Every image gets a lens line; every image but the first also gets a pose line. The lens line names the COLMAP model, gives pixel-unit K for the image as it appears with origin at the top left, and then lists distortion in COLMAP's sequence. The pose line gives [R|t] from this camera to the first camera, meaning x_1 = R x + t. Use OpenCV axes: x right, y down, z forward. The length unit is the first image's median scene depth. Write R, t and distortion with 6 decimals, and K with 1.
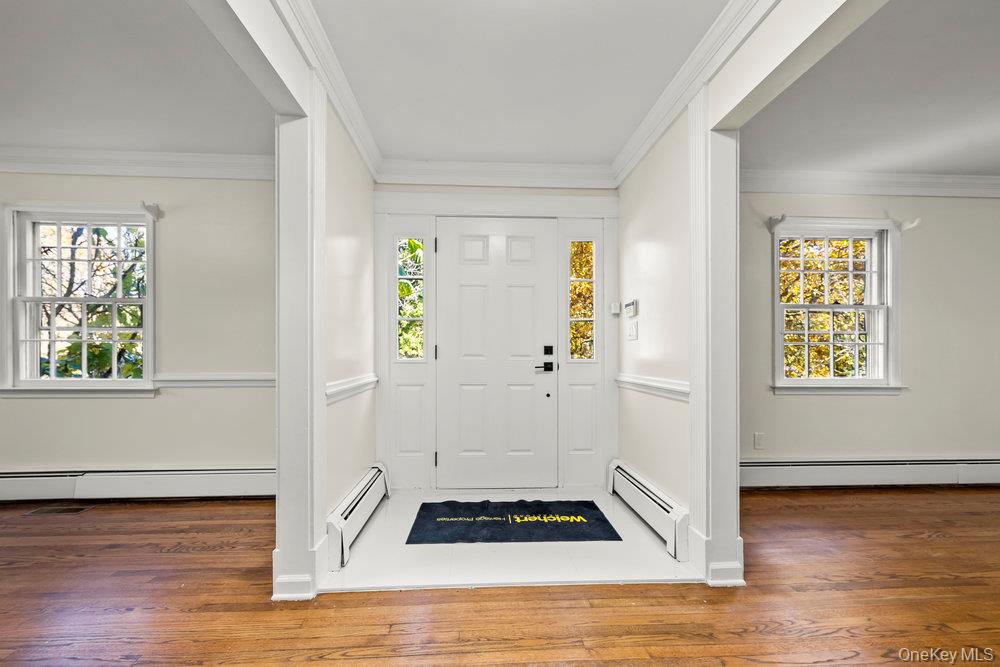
lens RADIAL K [[406.7, 0, 499.9], [0, 406.7, 352.4], [0, 0, 1]] dist [0.004373, 0.001104]
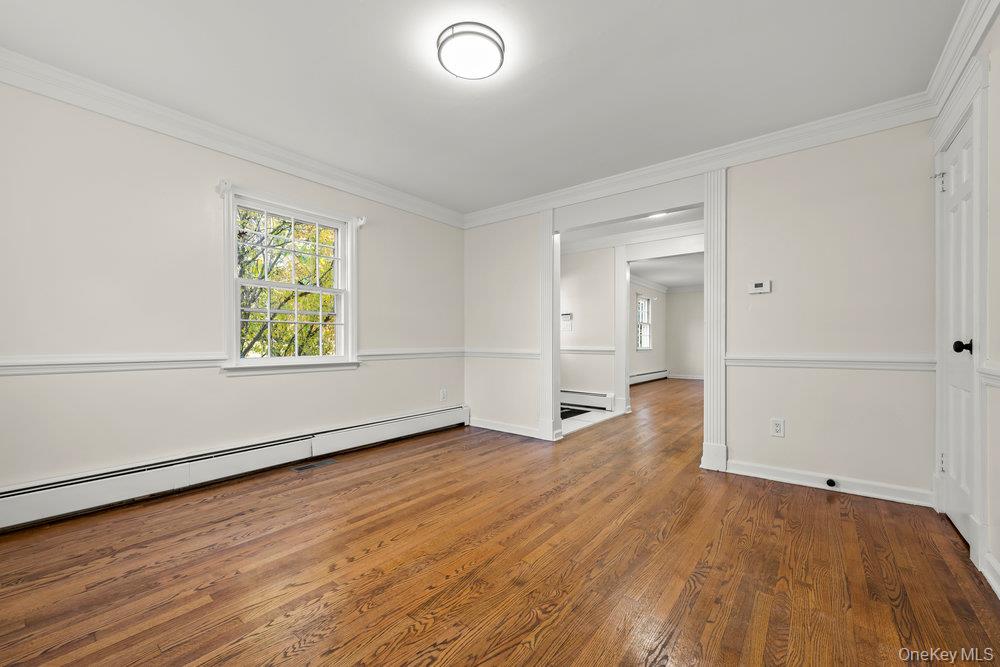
lens RADIAL K [[406.7, 0, 498.4], [0, 406.7, 343.6], [0, 0, 1]] dist [0.004373, 0.001104]
pose [[0.646980, -0.001701, 0.762505, -1.746874], [-0.007274, 0.999938, 0.008402, 0.019882], [-0.762472, -0.010983, 0.646928, -0.179294]]
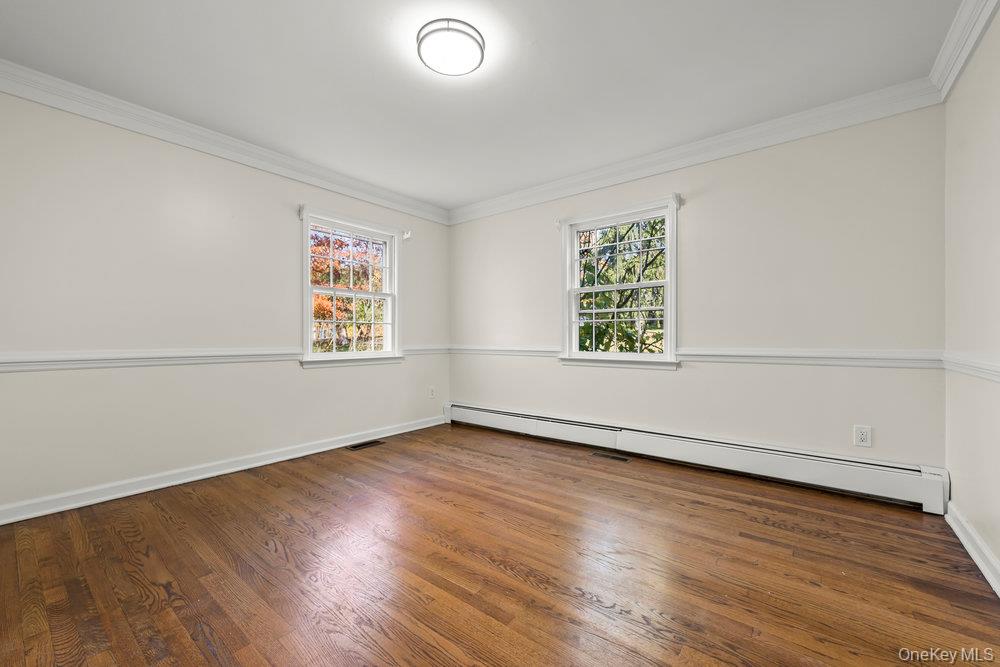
lens RADIAL K [[406.7, 0, 503.7], [0, 406.7, 336.3], [0, 0, 1]] dist [0.004373, 0.001104]
pose [[0.755736, -0.003141, -0.654869, -0.547373], [0.006099, 0.999979, 0.002242, 0.016230], [0.654848, -0.005688, 0.755739, -0.153795]]
